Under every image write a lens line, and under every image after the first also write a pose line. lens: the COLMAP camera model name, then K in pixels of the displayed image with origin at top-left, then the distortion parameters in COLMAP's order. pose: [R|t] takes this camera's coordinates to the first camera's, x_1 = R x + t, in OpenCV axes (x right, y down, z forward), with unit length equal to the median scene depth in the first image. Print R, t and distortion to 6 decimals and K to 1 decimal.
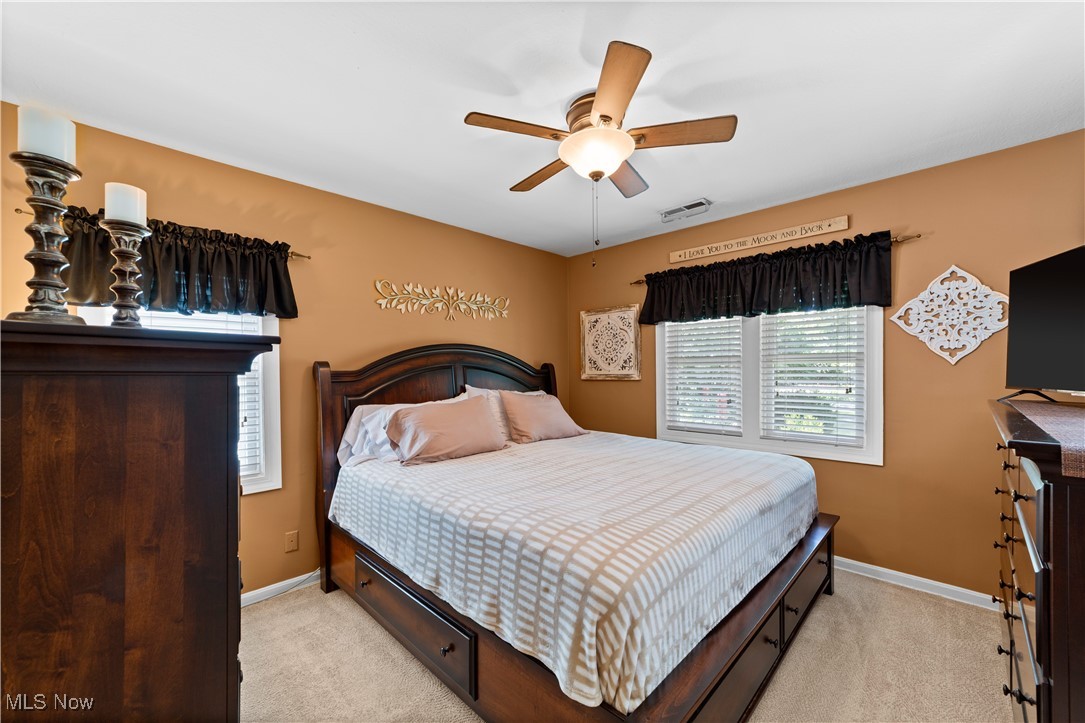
lens RADIAL K [[415.0, 0, 543.7], [0, 415.0, 364.3], [0, 0, 1]] dist [-0.023919, 0.009104]
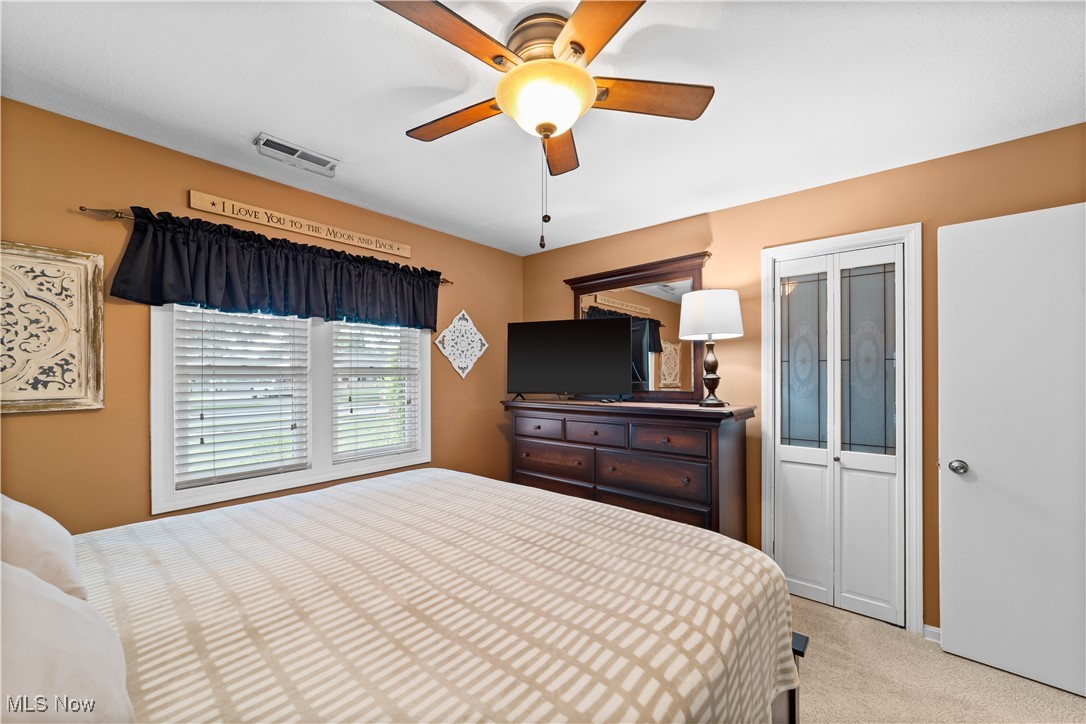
lens RADIAL K [[415.4, 0, 544.2], [0, 415.4, 364.8], [0, 0, 1]] dist [-0.023919, 0.009104]
pose [[-0.063004, 0.030270, 0.997554, -0.370577], [-0.007106, 0.999501, -0.030778, -0.004175], [-0.997988, -0.009028, -0.062757, 0.637735]]
